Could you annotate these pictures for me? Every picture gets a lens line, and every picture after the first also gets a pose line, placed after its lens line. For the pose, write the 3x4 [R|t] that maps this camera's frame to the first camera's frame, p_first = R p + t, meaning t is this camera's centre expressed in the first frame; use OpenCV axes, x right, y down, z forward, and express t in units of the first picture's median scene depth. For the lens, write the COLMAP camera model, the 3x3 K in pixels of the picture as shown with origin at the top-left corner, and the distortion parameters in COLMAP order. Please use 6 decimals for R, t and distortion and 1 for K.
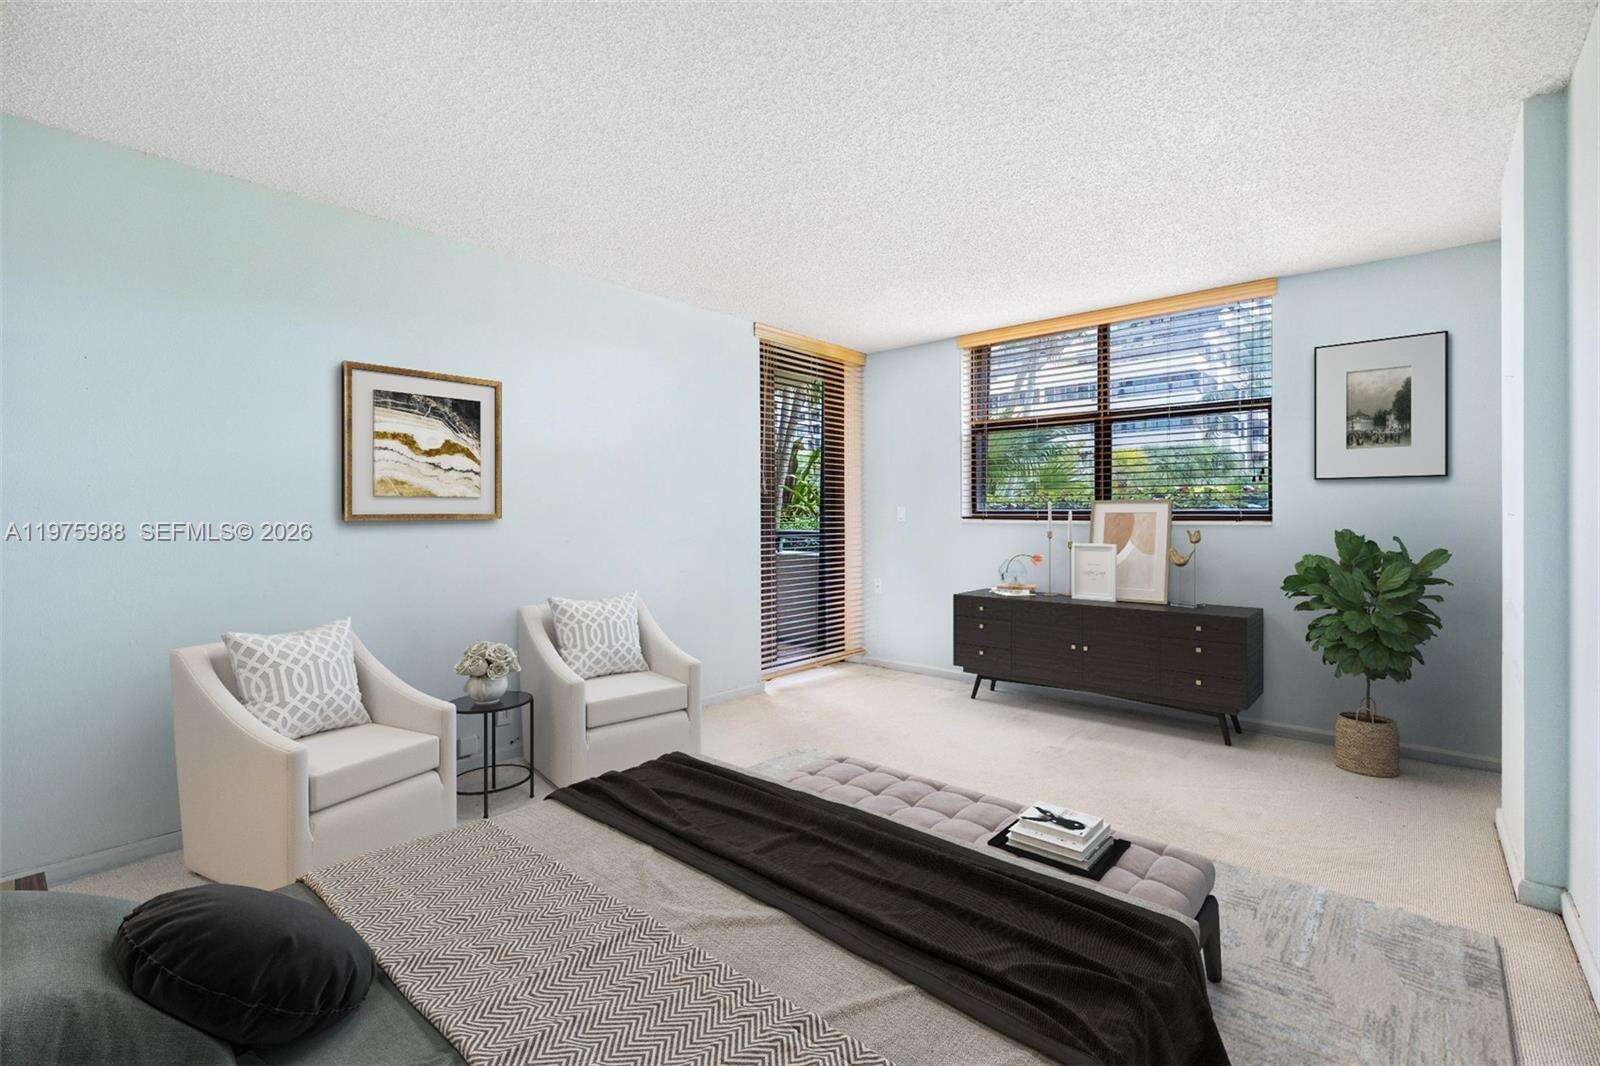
lens RADIAL K [[692.6, 0, 800.0], [0, 692.6, 533.0], [0, 0, 1]] dist [0.000454, 0.000019]
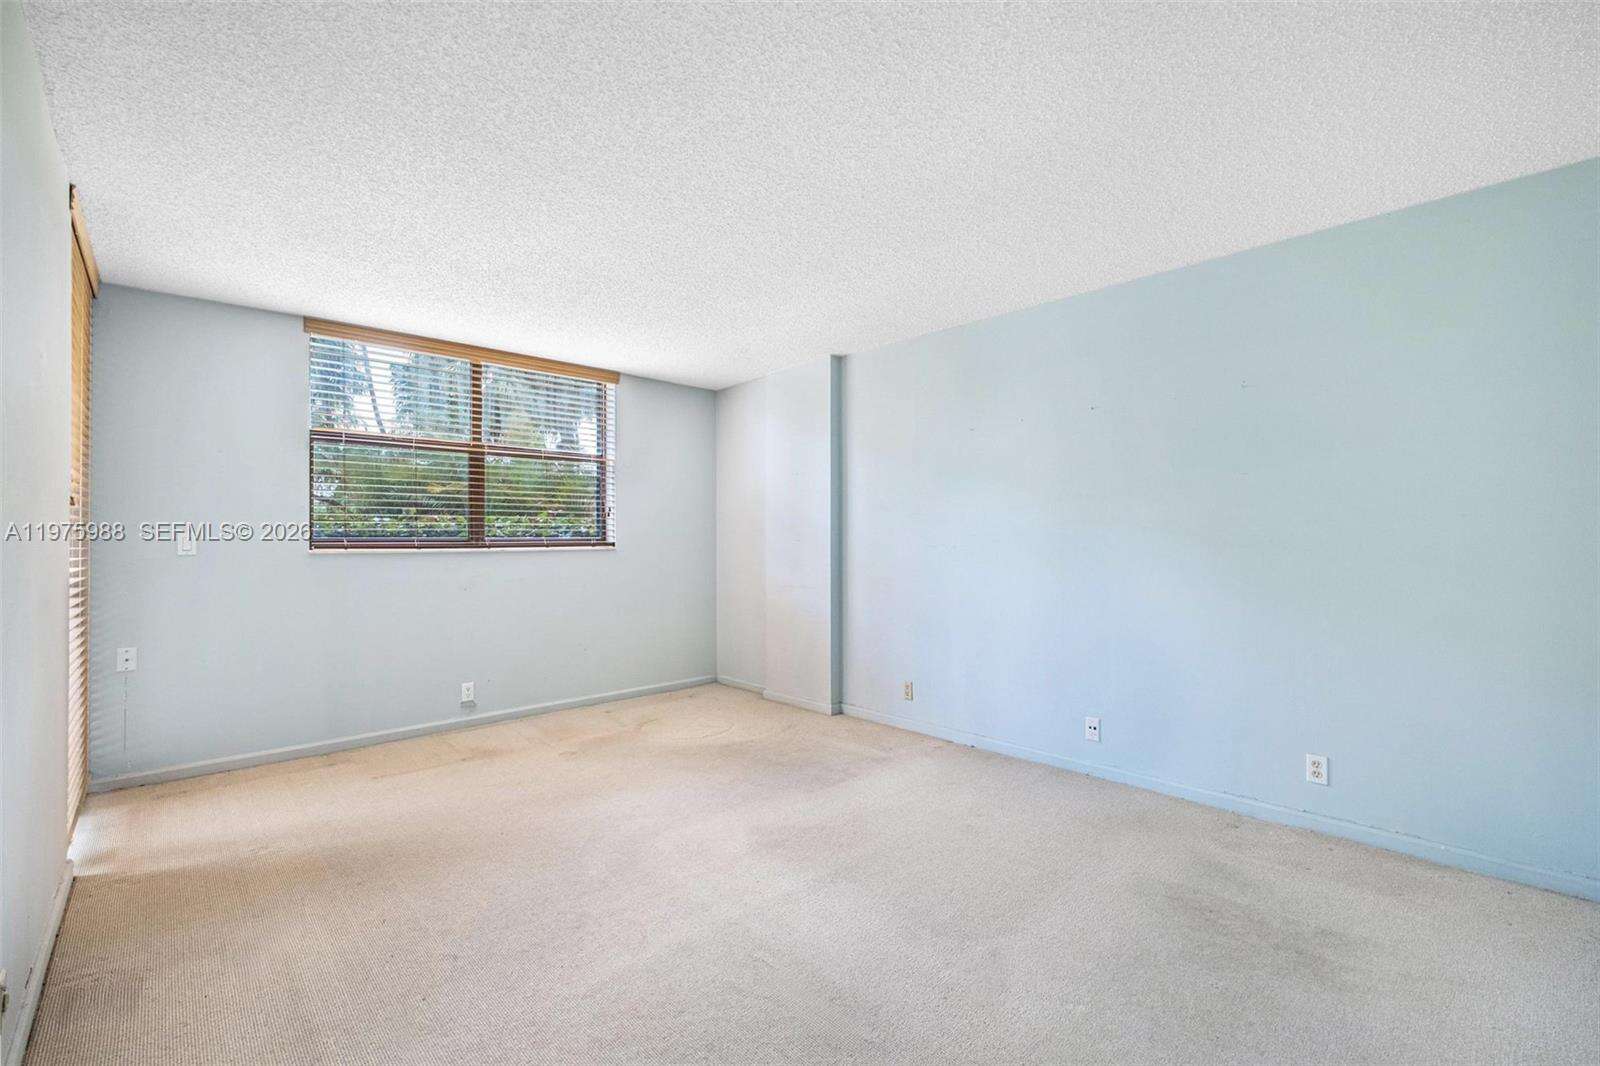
lens RADIAL K [[692.6, 0, 800.0], [0, 692.6, 533.0], [0, 0, 1]] dist [0.000454, 0.000019]
pose [[0.105034, 0.007297, 0.994442, -0.562204], [0.038224, 0.999205, -0.011369, -0.008967], [-0.993734, 0.039206, 0.104672, 0.410821]]
